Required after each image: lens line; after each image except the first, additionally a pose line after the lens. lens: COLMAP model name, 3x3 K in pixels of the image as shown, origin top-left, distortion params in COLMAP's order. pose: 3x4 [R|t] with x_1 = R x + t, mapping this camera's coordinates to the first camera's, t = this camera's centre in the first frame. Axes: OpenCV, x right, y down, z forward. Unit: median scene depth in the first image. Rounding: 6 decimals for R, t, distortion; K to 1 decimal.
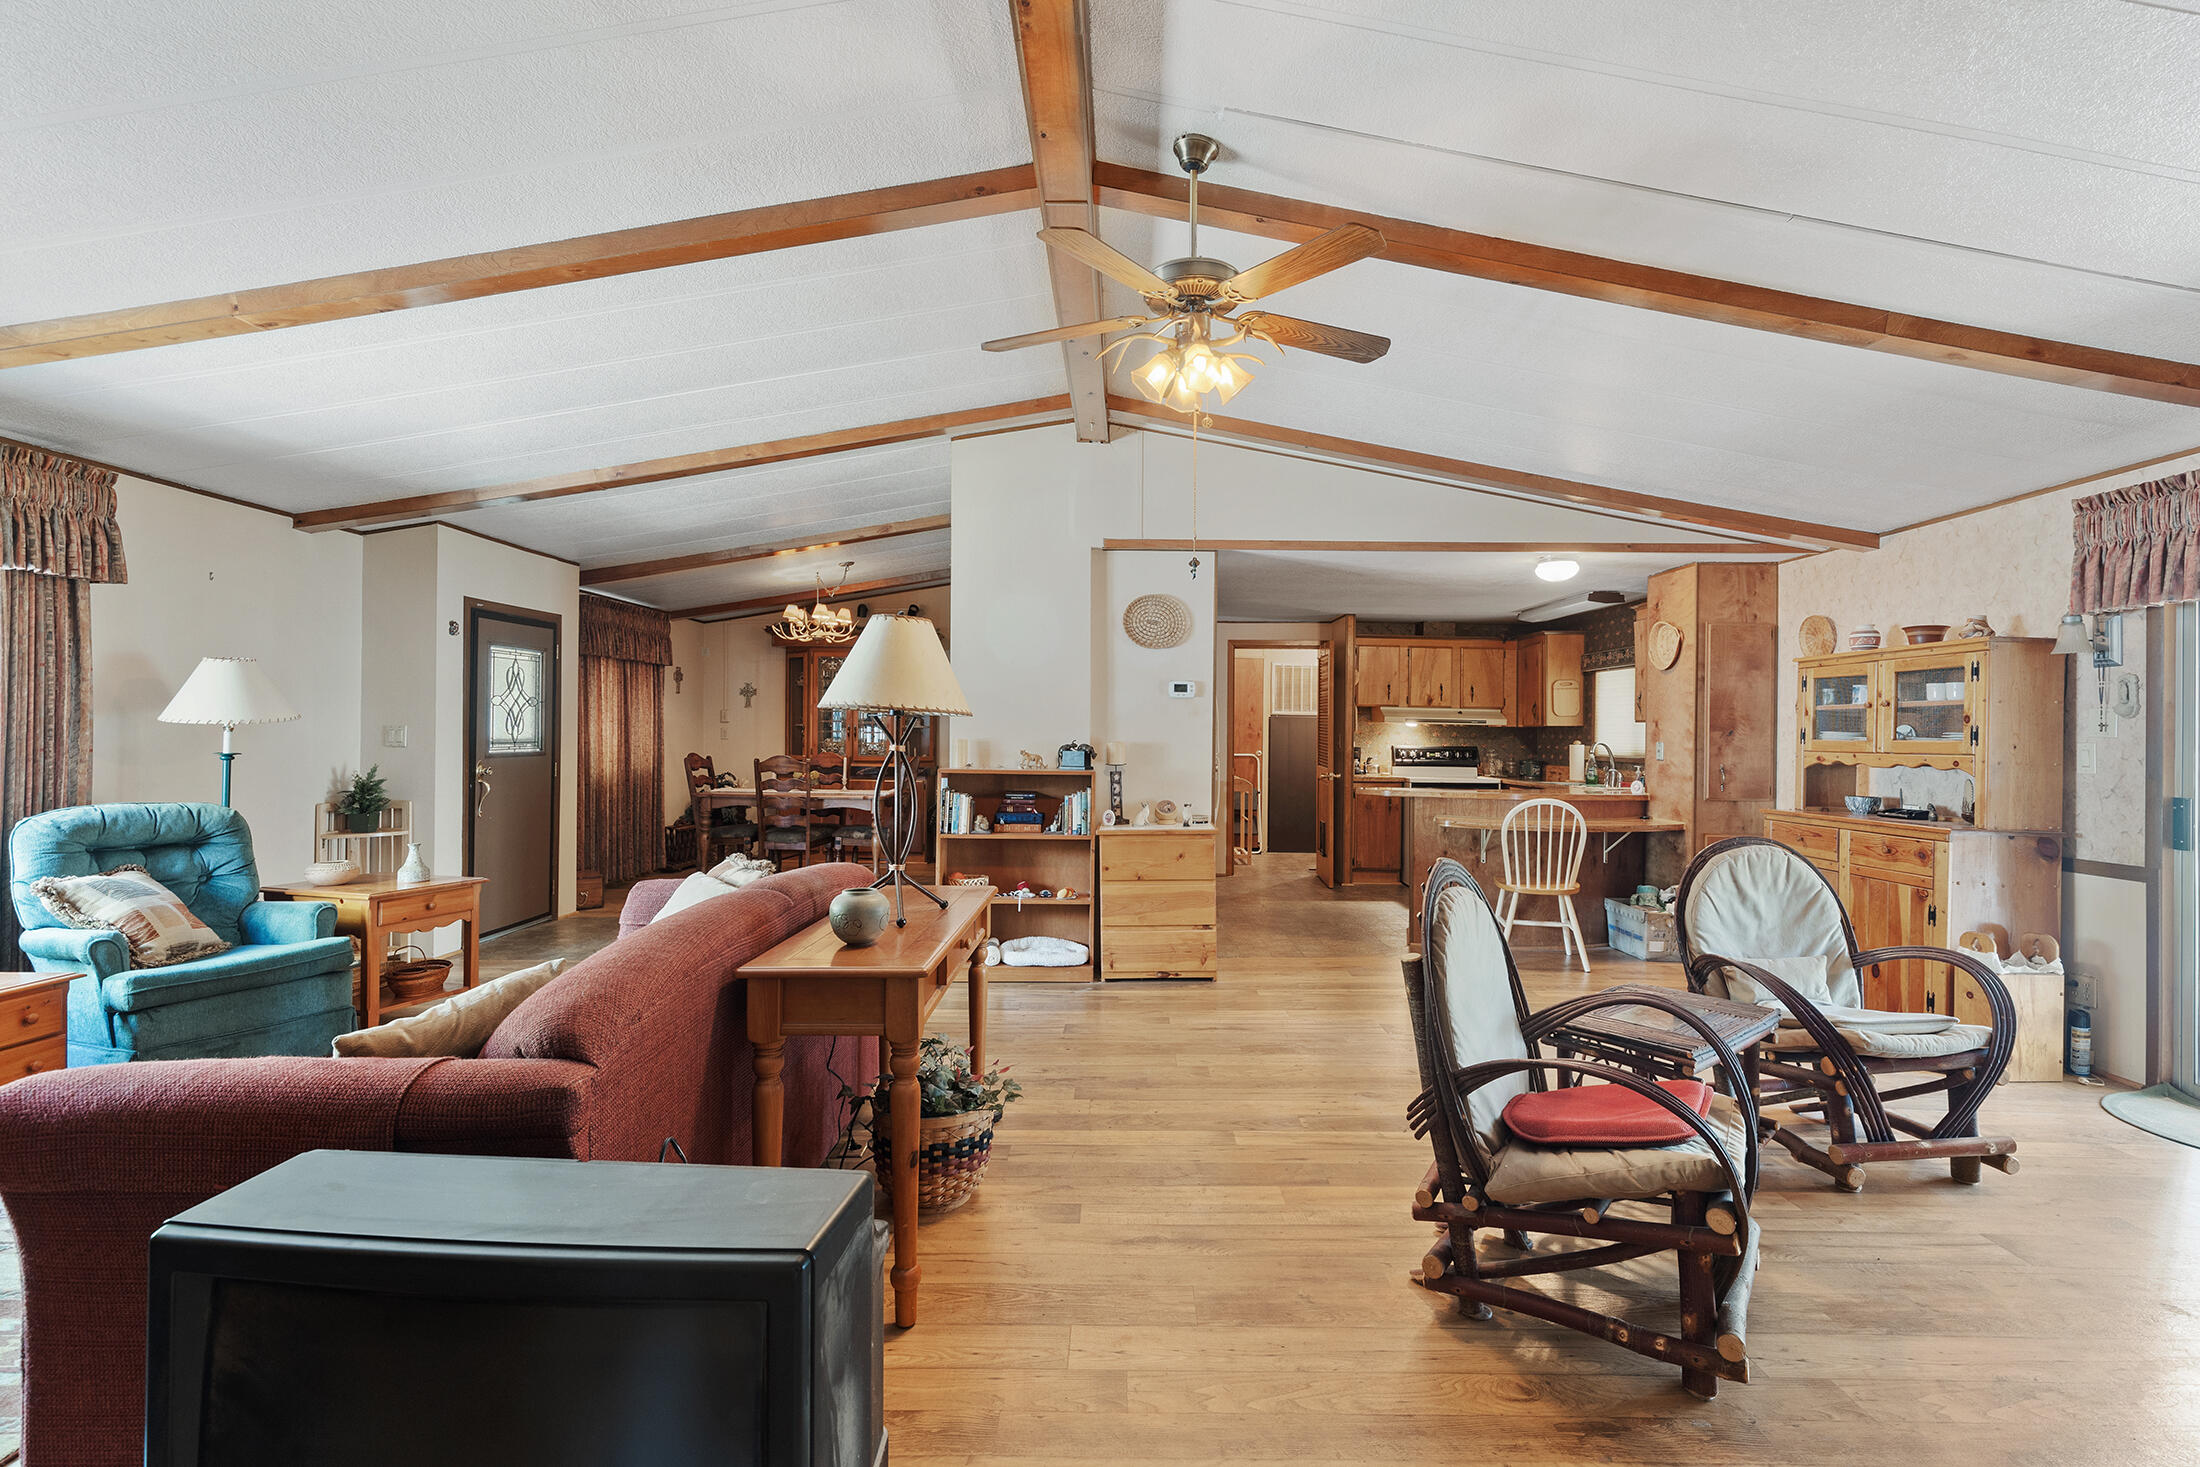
lens RADIAL K [[1000.6, 0, 1152.9], [0, 1000.6, 738.6], [0, 0, 1]] dist [0.003749, -0.002074]
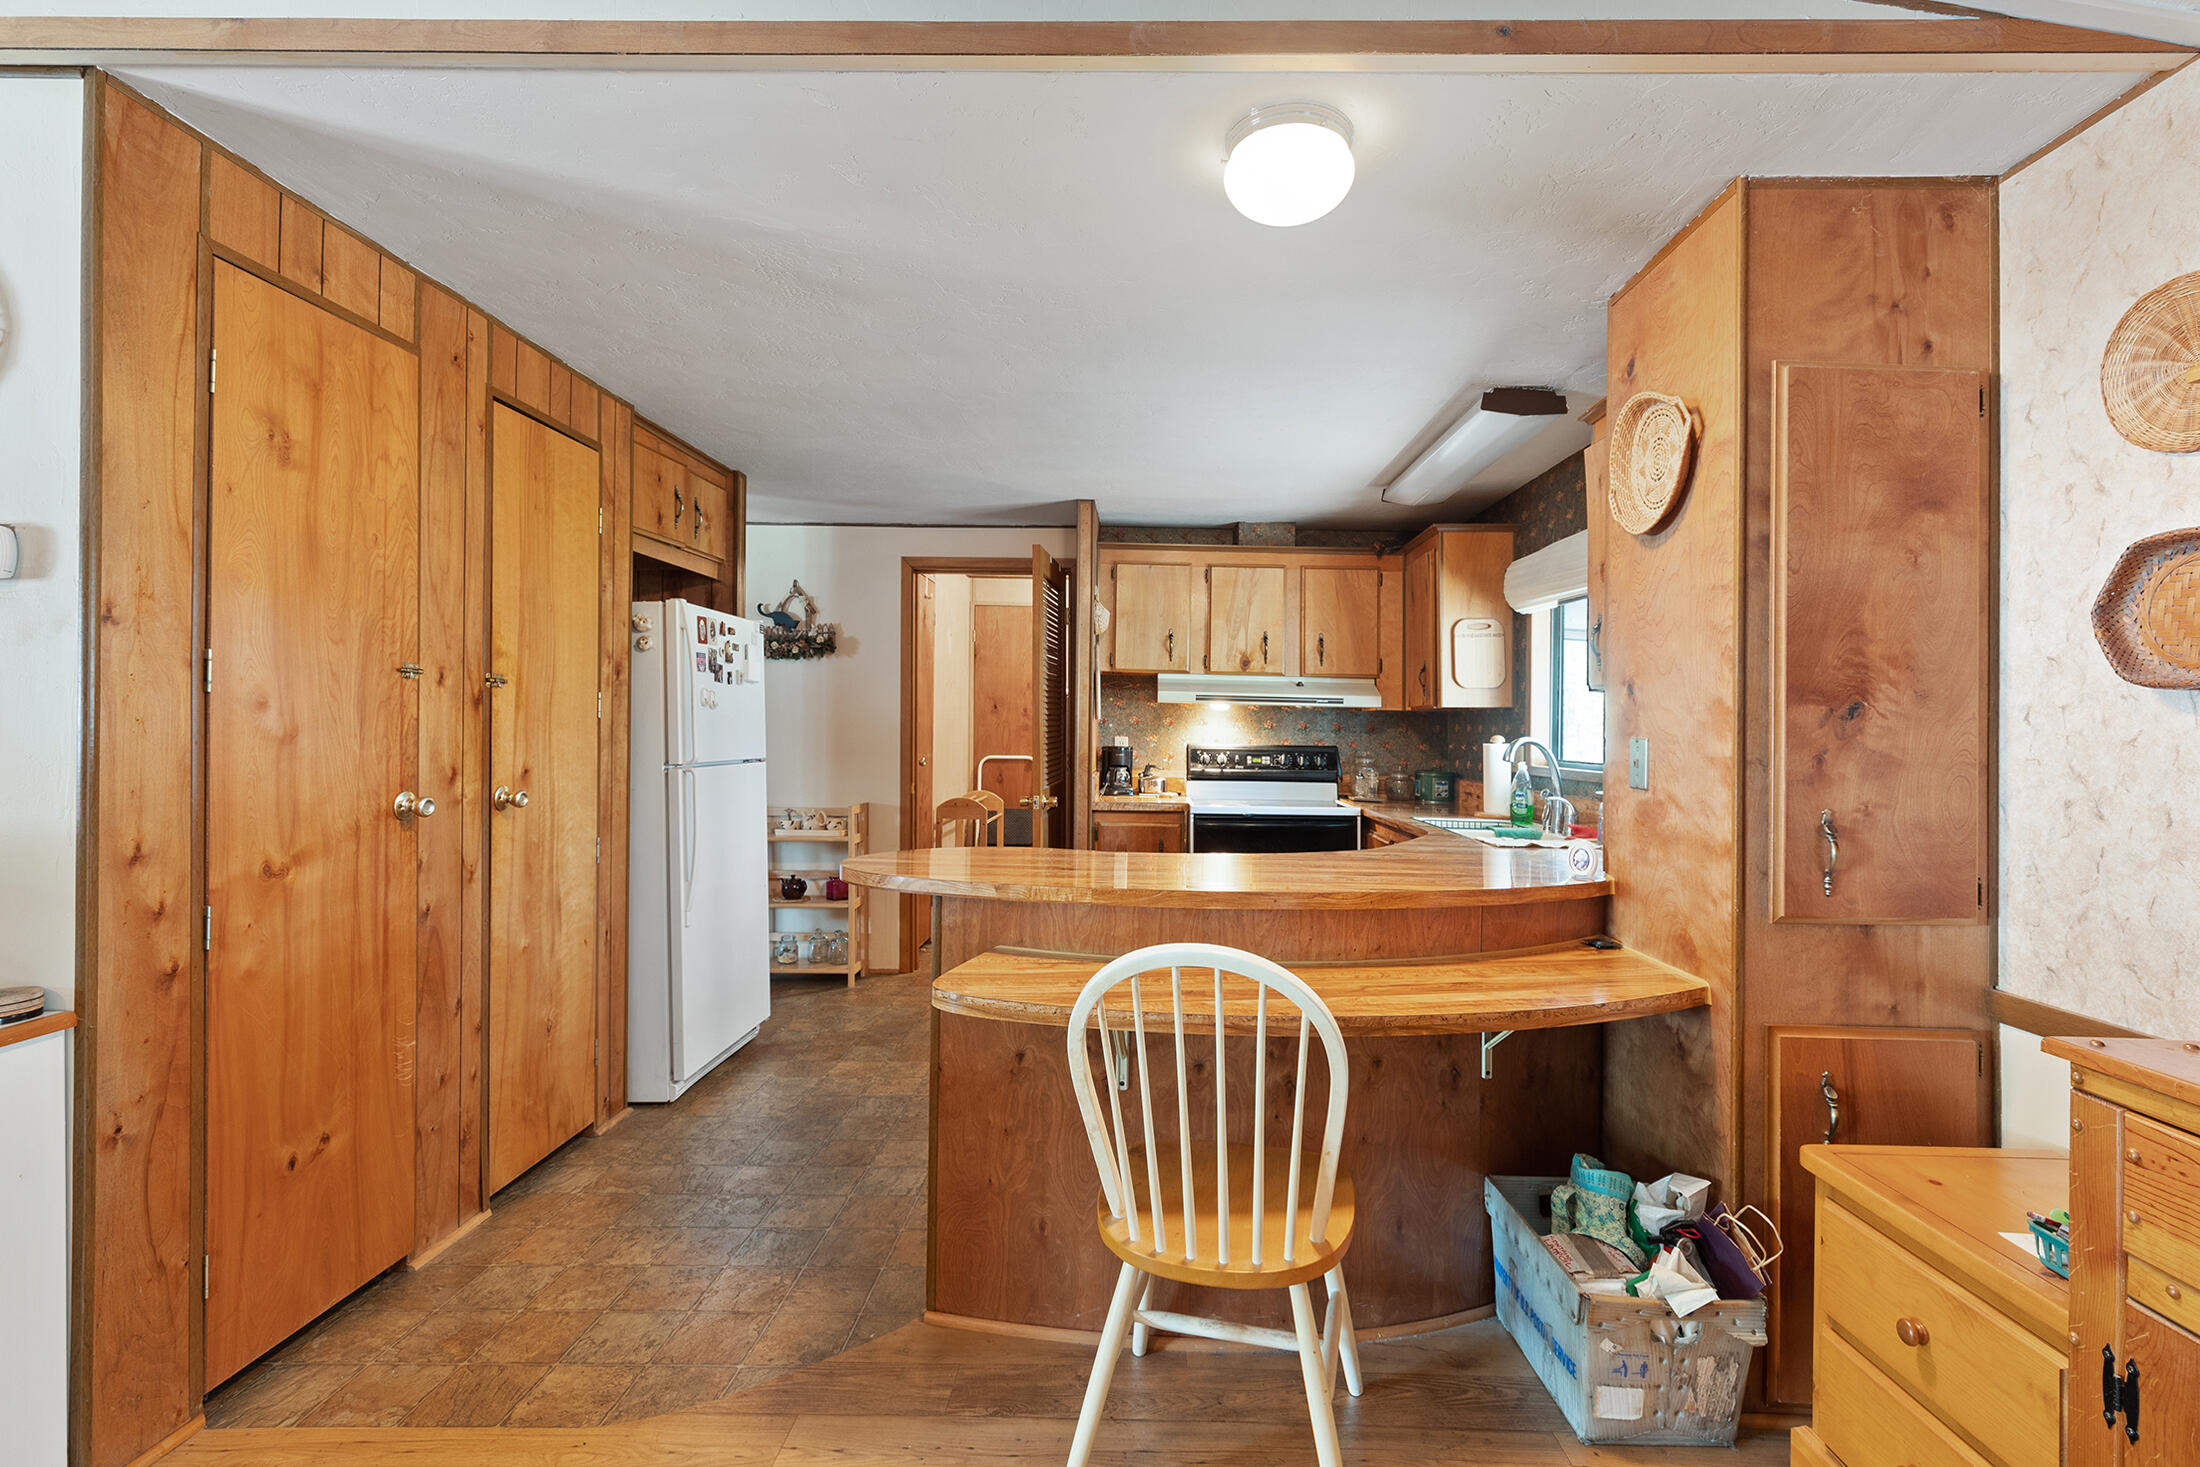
lens RADIAL K [[1000.6, 0, 1169.5], [0, 1000.6, 720.4], [0, 0, 1]] dist [0.003749, -0.002074]
pose [[0.999983, 0.001927, -0.005584, 0.353409], [-0.002006, 0.999896, -0.014261, 0.002624], [0.005556, 0.014272, 0.999883, 0.665337]]
